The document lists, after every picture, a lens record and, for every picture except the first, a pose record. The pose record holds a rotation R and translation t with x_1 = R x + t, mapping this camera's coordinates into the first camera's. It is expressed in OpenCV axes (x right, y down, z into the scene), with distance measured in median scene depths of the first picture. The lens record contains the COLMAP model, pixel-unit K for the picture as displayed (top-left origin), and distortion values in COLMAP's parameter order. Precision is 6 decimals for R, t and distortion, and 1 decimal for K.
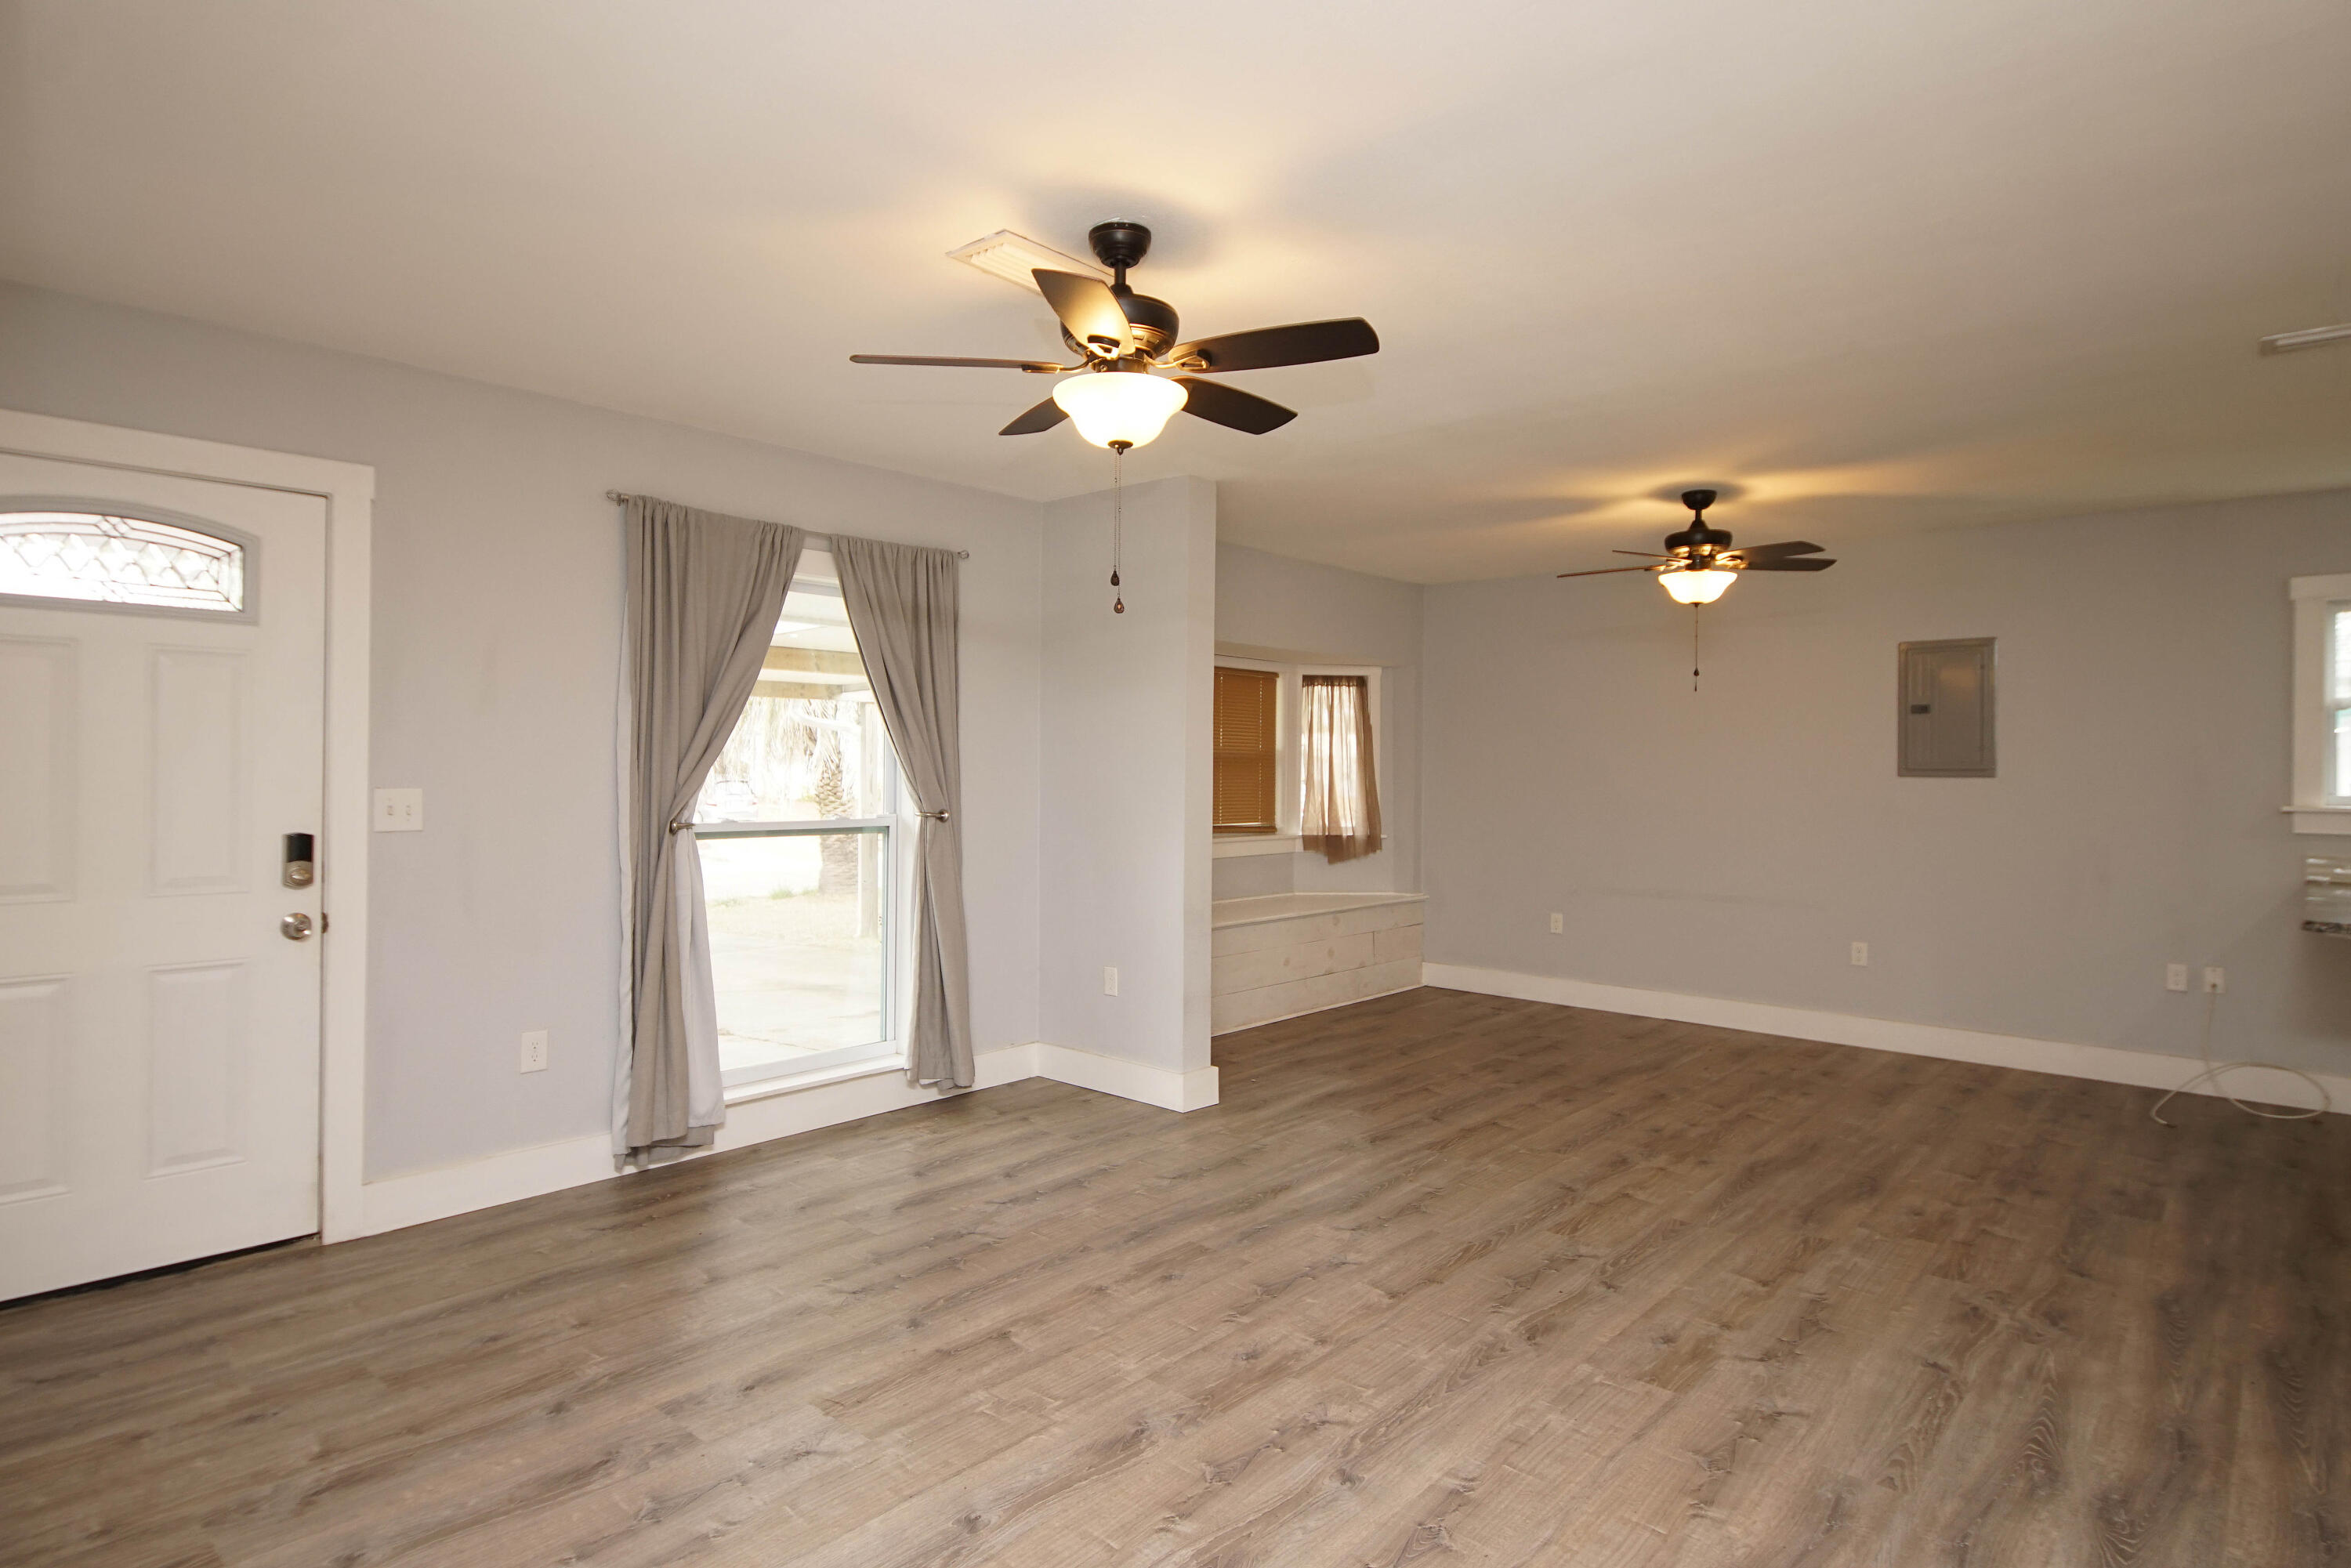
lens RADIAL K [[1263.5, 0, 1151.6], [0, 1263.5, 759.7], [0, 0, 1]] dist [0.035954, -0.036349]
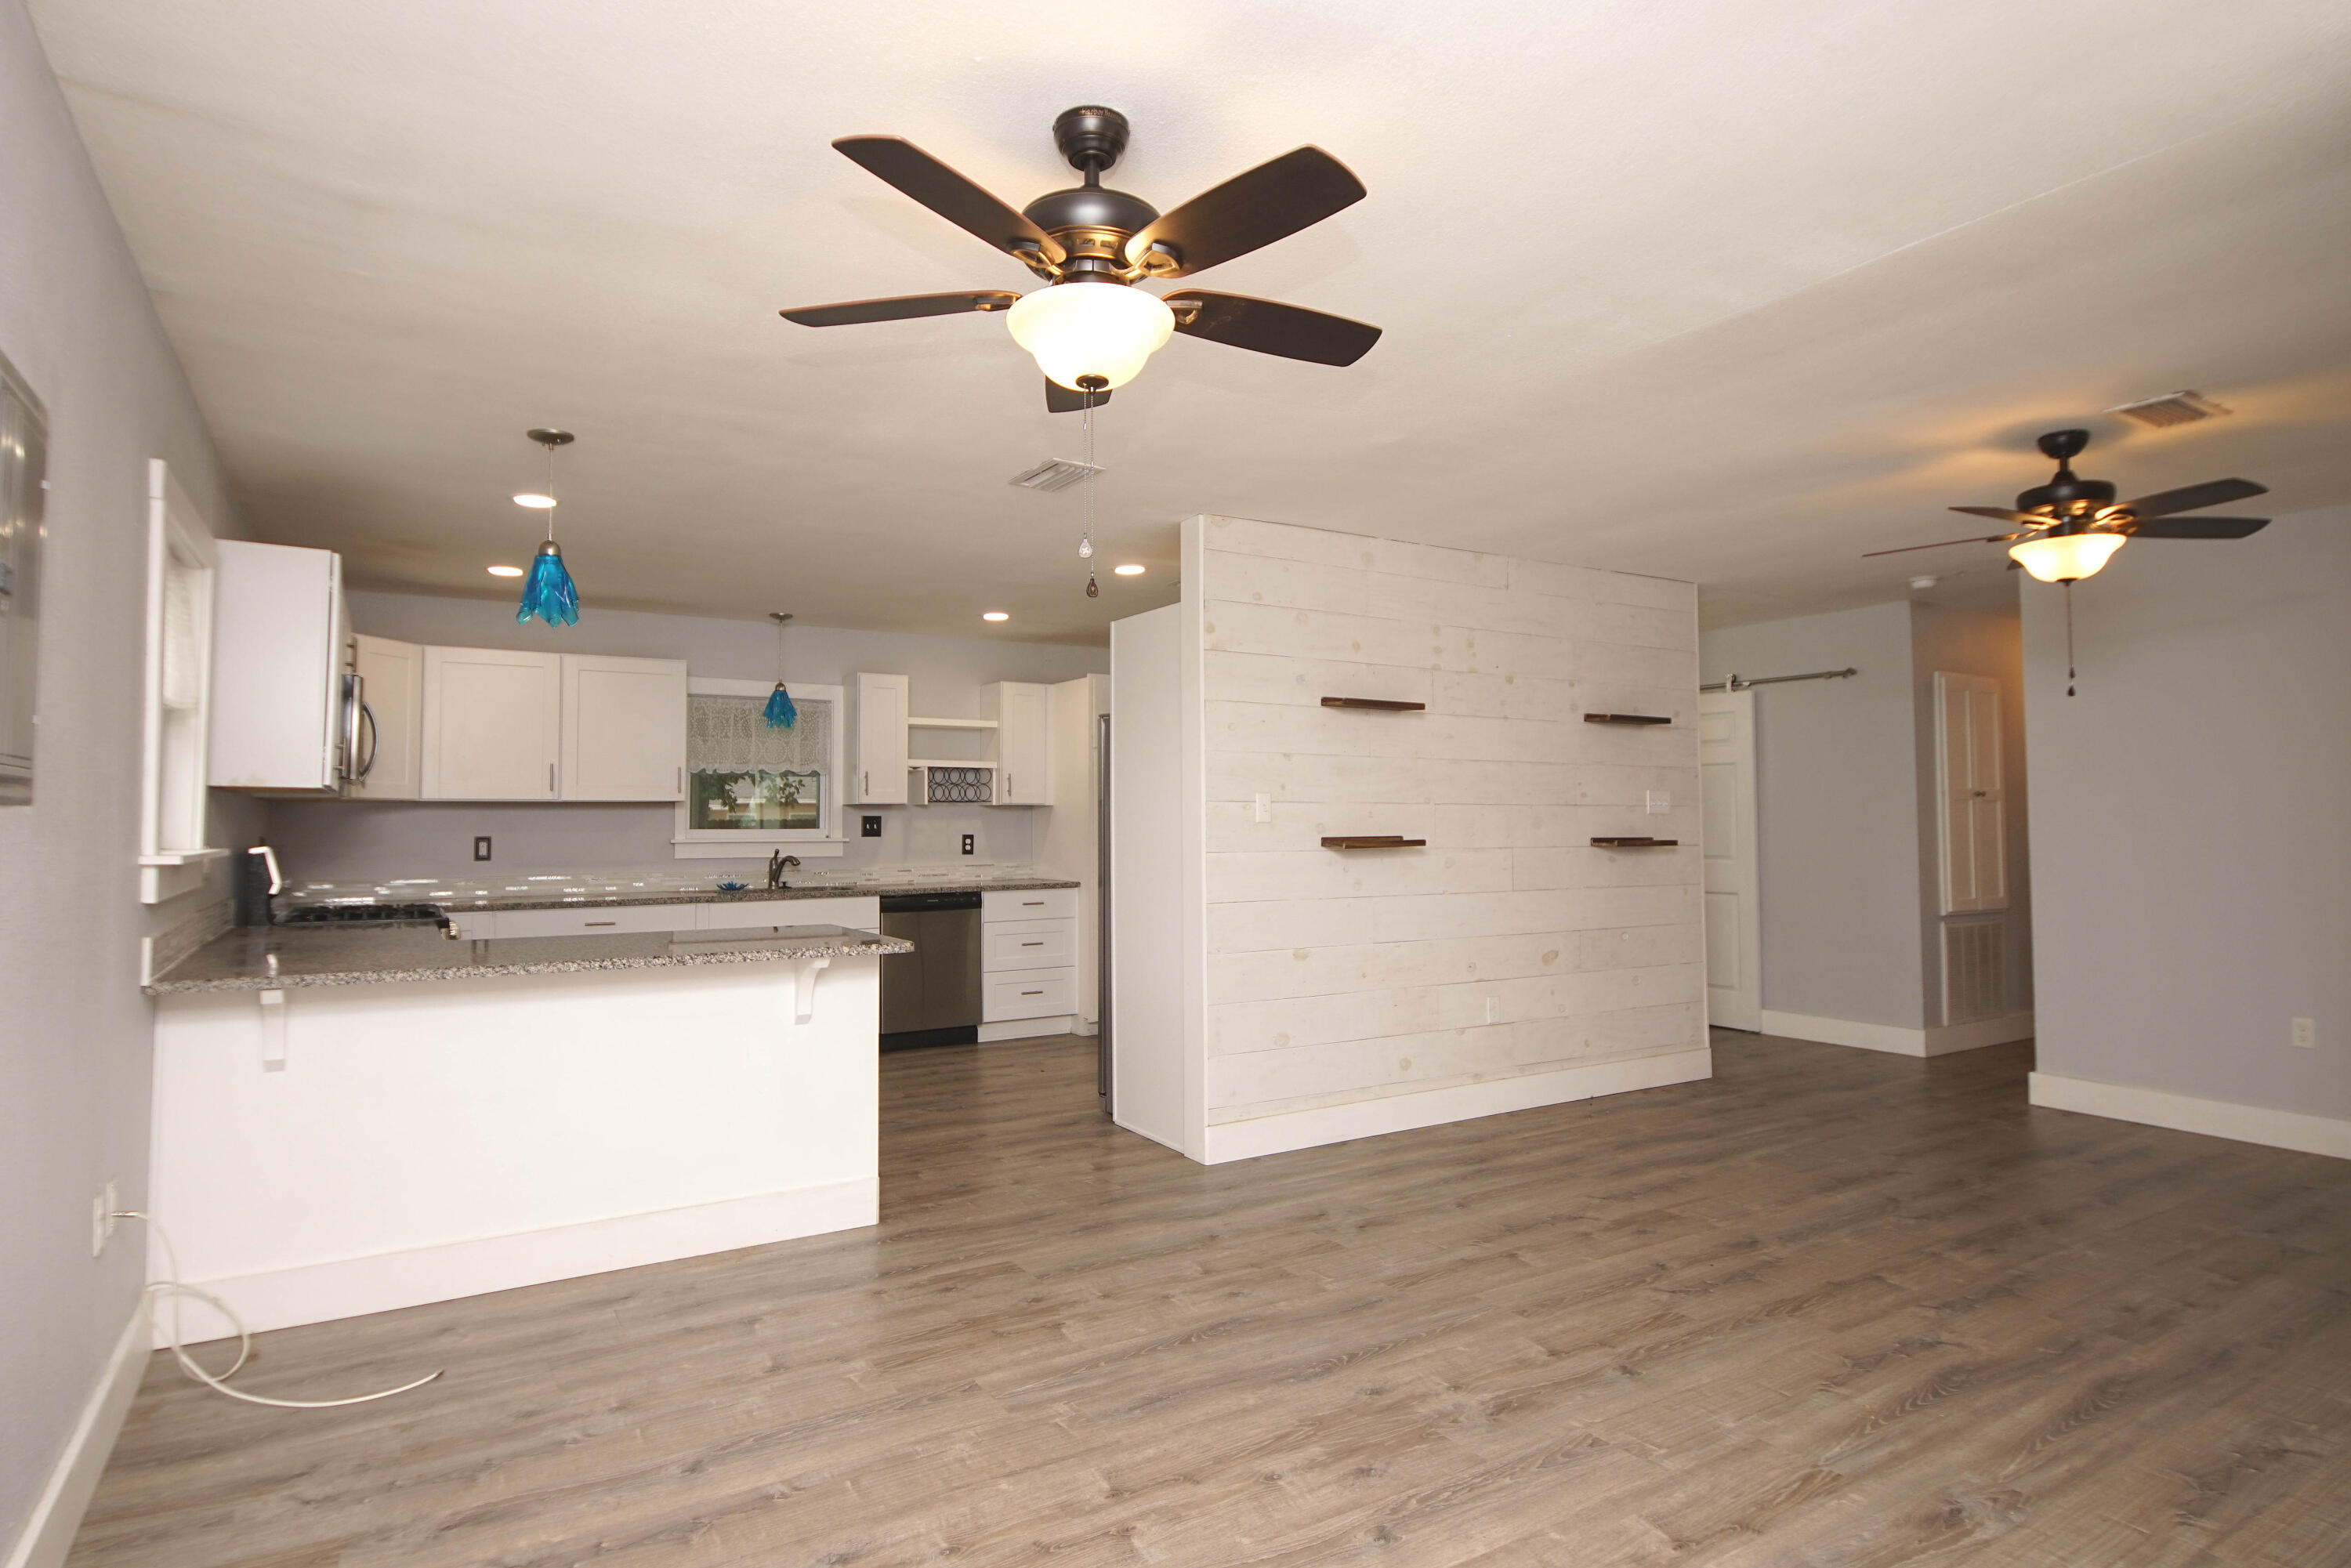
lens RADIAL K [[1259.0, 0, 1154.4], [0, 1259.0, 765.8], [0, 0, 1]] dist [0.041083, -0.035864]
pose [[-0.960427, 0.007519, 0.278430, 0.436272], [-0.006291, 0.998795, -0.048671, 0.030100], [-0.278460, -0.048497, -0.959223, 2.043964]]
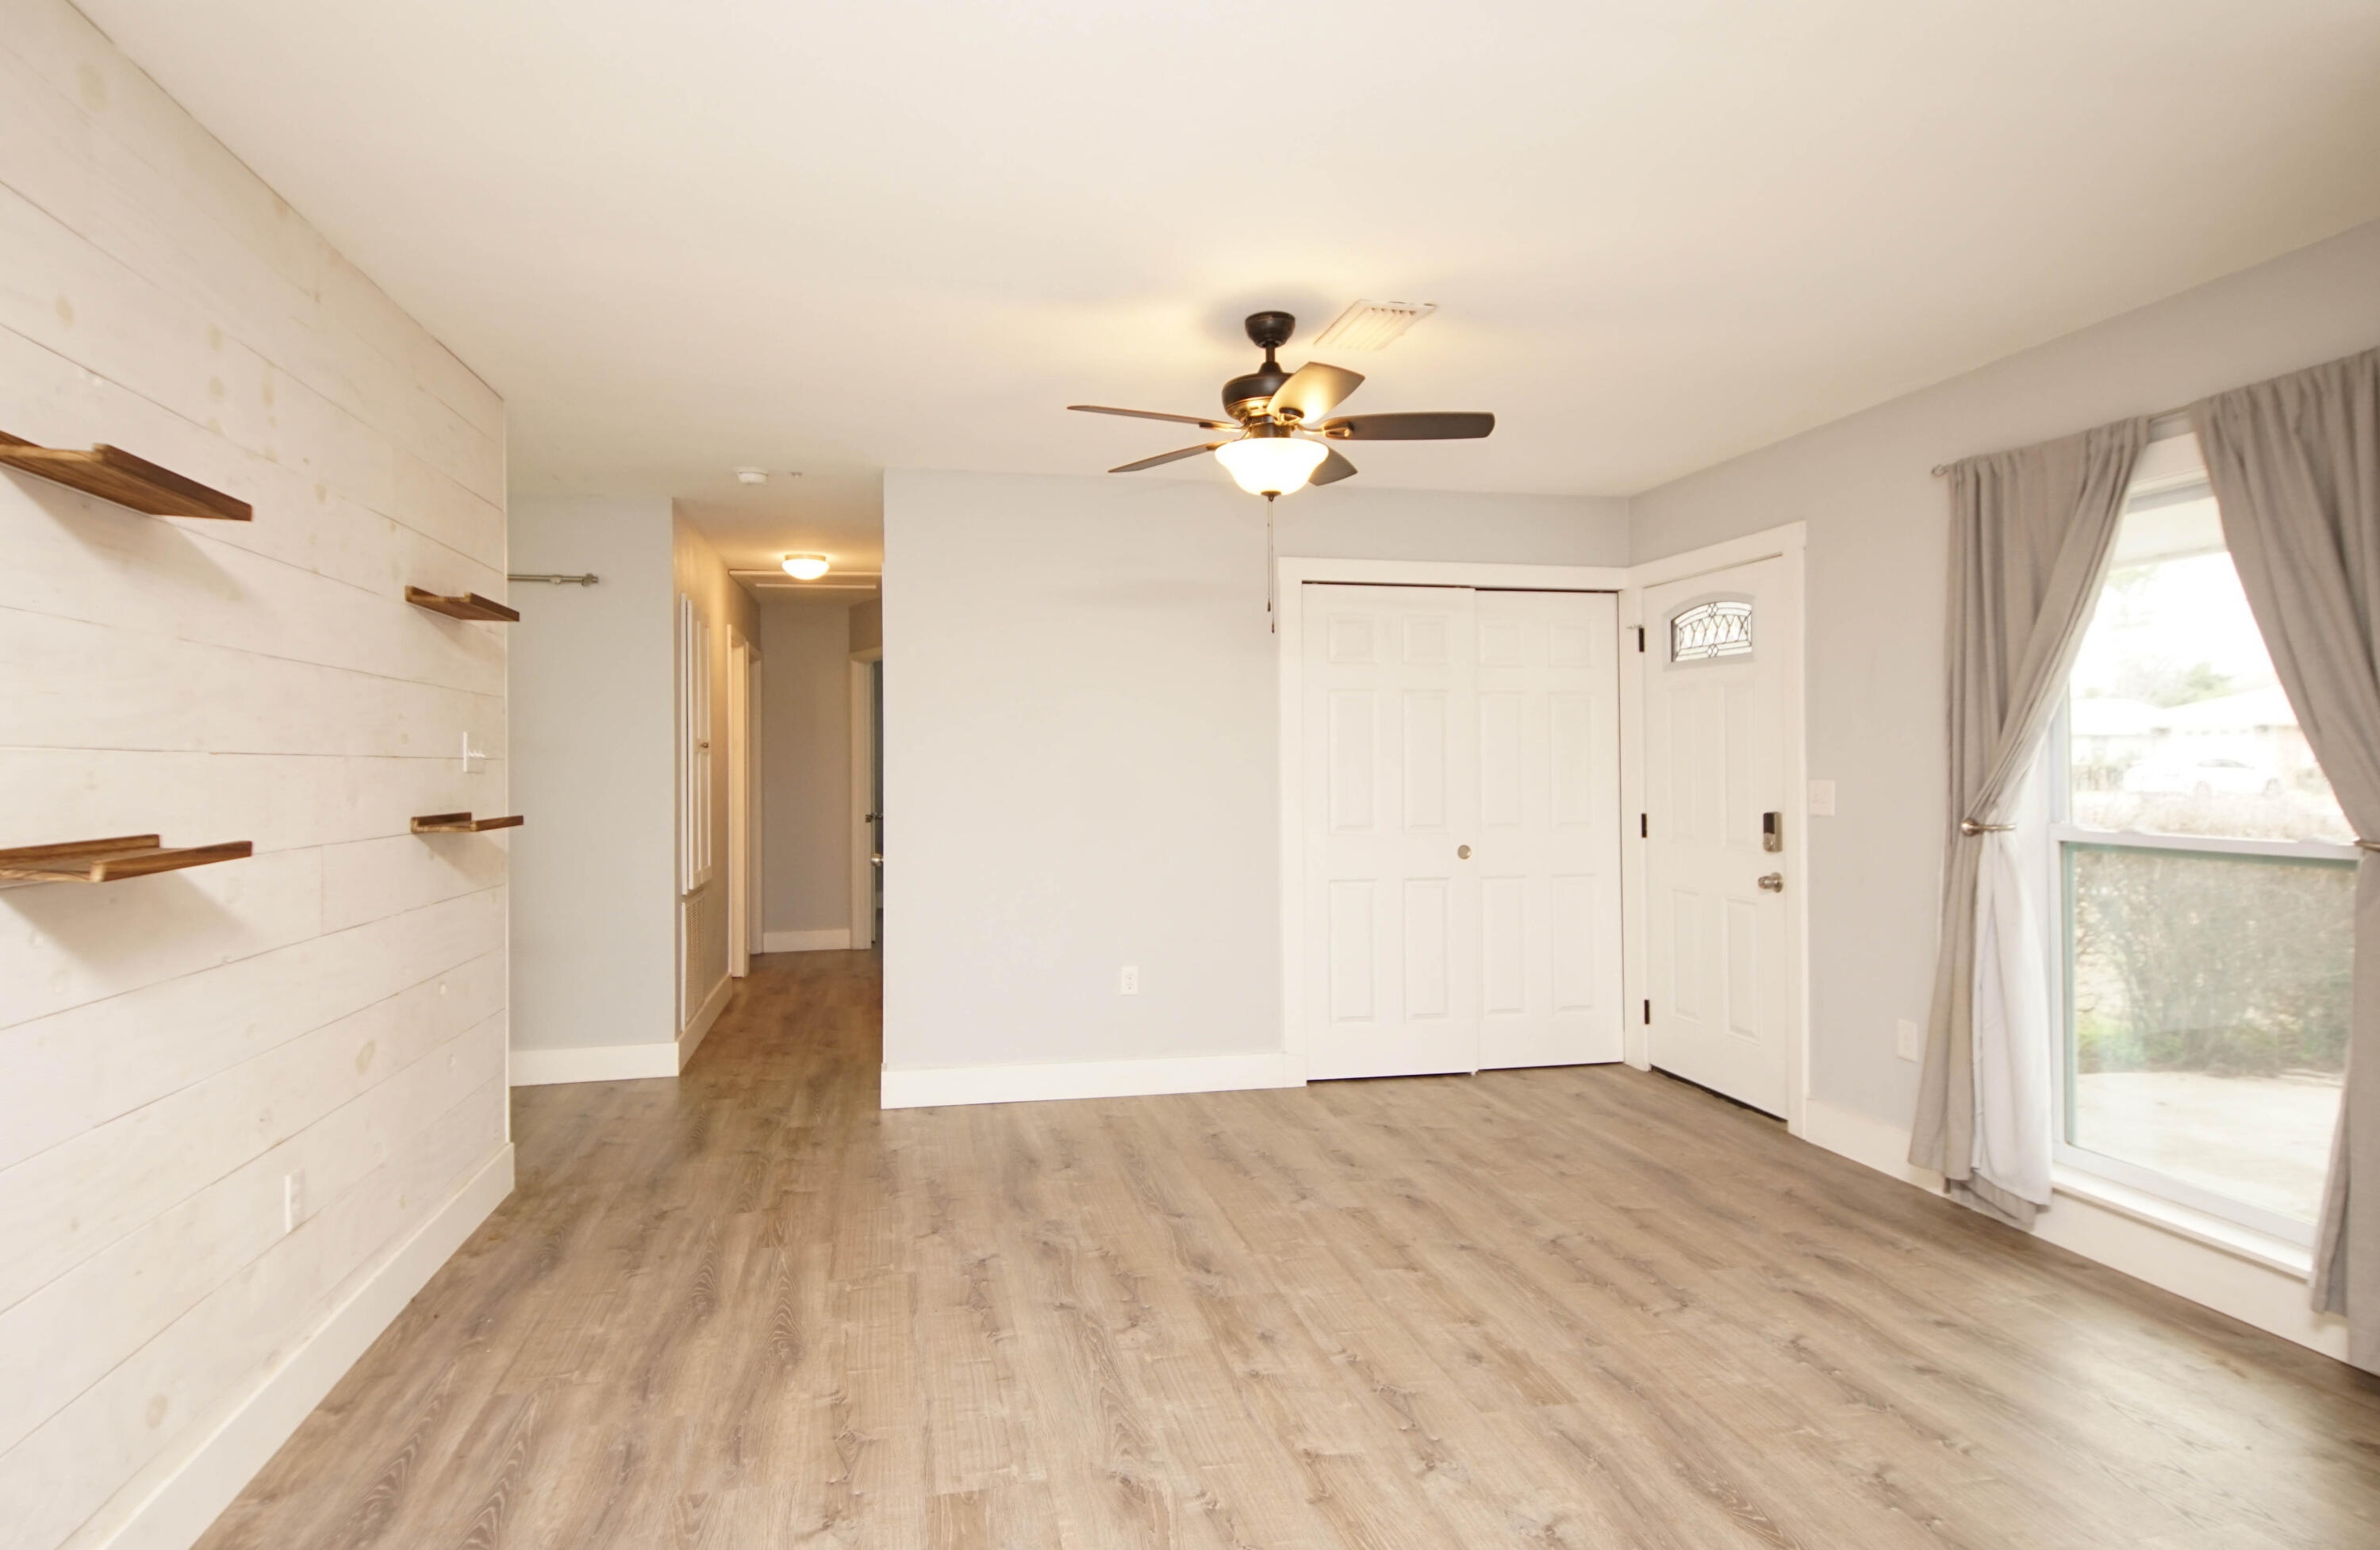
lens RADIAL K [[1304.5, 0, 1169.2], [0, 1304.5, 759.1], [0, 0, 1]] dist [0.046609, -0.046760]
pose [[-0.586297, -0.007022, -0.810066, 0.792463], [0.007596, 0.999871, -0.014165, 0.015837], [0.810061, -0.014458, -0.586168, 1.261820]]
